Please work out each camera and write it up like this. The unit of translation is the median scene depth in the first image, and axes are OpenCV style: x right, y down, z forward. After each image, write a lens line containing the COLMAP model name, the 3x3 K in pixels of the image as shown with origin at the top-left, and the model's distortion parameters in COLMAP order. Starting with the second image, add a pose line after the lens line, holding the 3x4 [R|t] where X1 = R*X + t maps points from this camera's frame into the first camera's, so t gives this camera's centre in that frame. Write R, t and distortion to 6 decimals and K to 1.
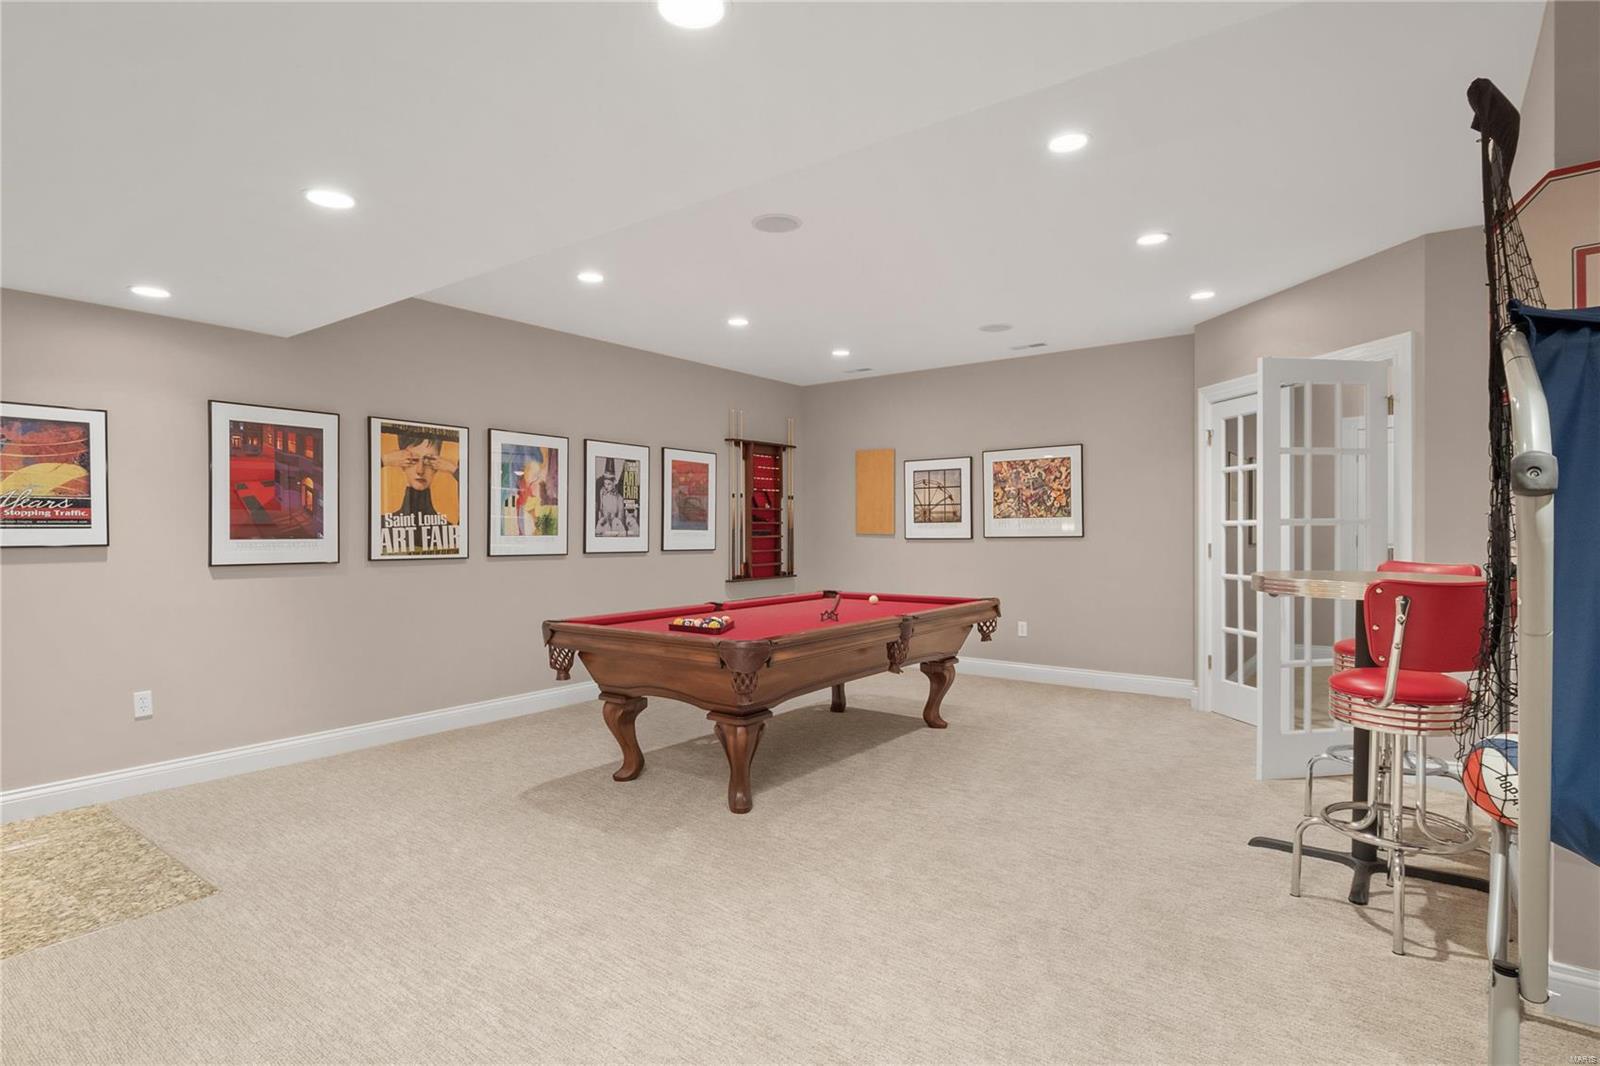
lens RADIAL K [[836.3, 0, 801.2], [0, 836.3, 537.4], [0, 0, 1]] dist [-0.005043, 0.001301]
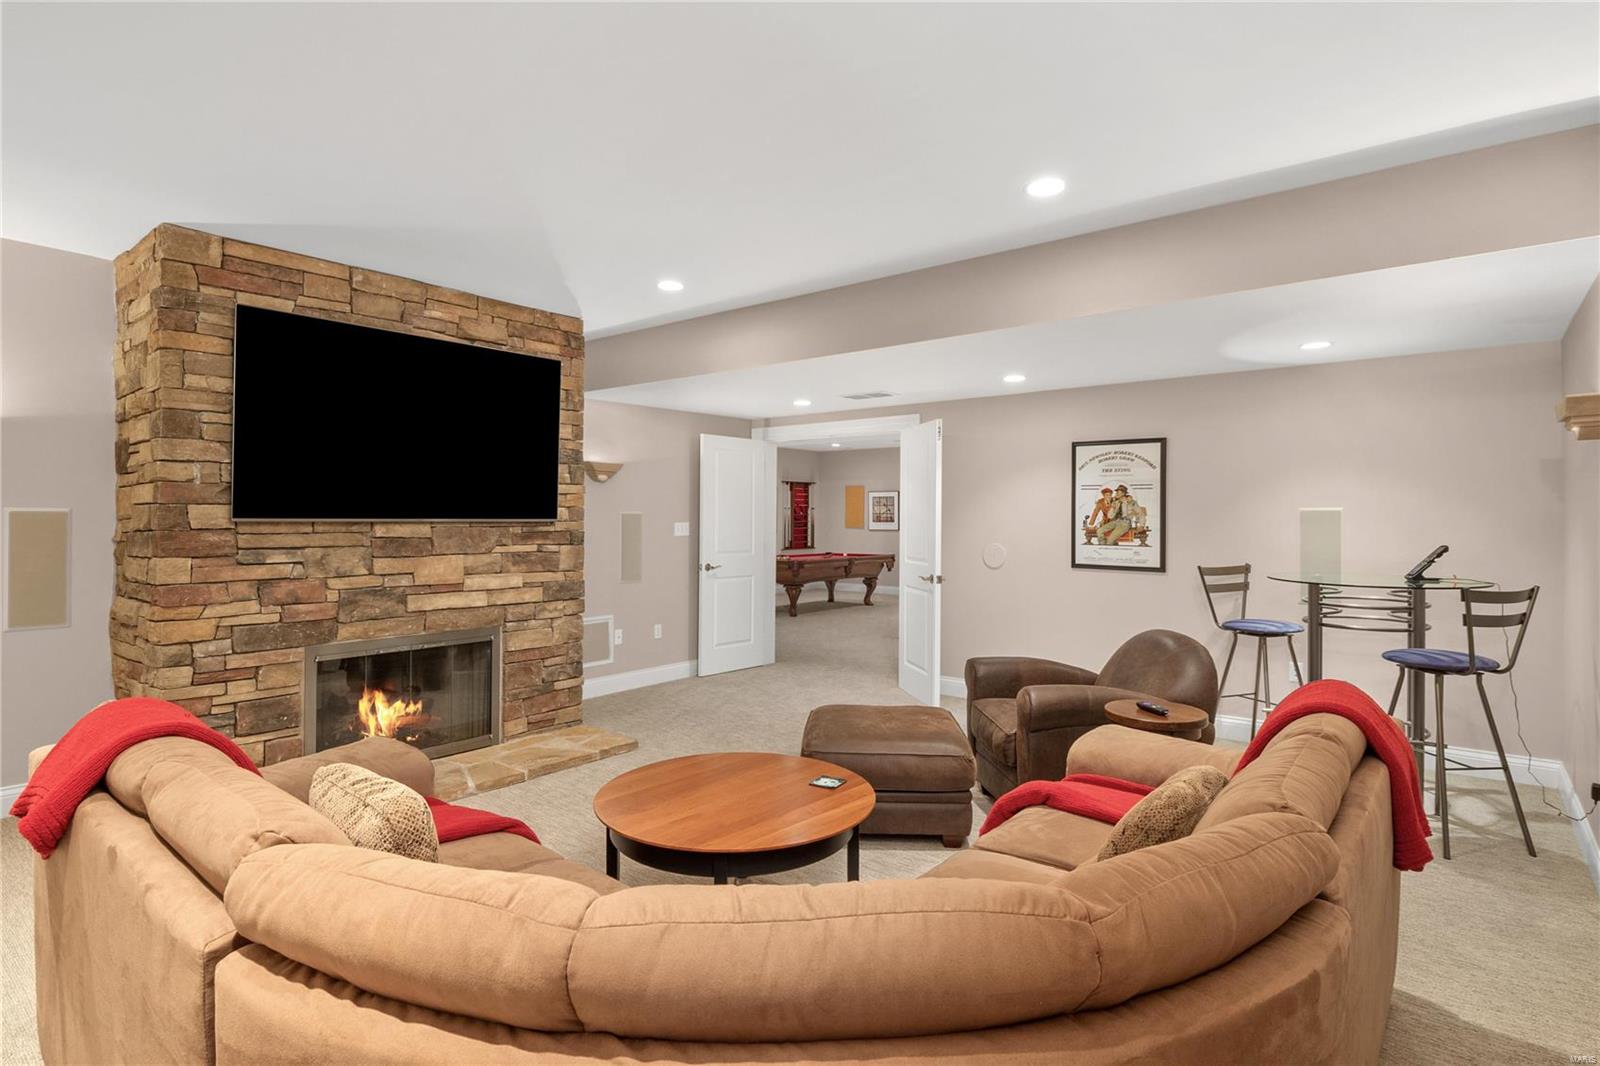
lens RADIAL K [[836.3, 0, 800.7], [0, 836.3, 530.6], [0, 0, 1]] dist [-0.005043, 0.001301]
pose [[0.999315, 0.010614, -0.035439, 0.034838], [-0.010478, 0.999937, 0.004023, -0.003327], [0.035479, -0.003649, 0.999364, -1.176385]]
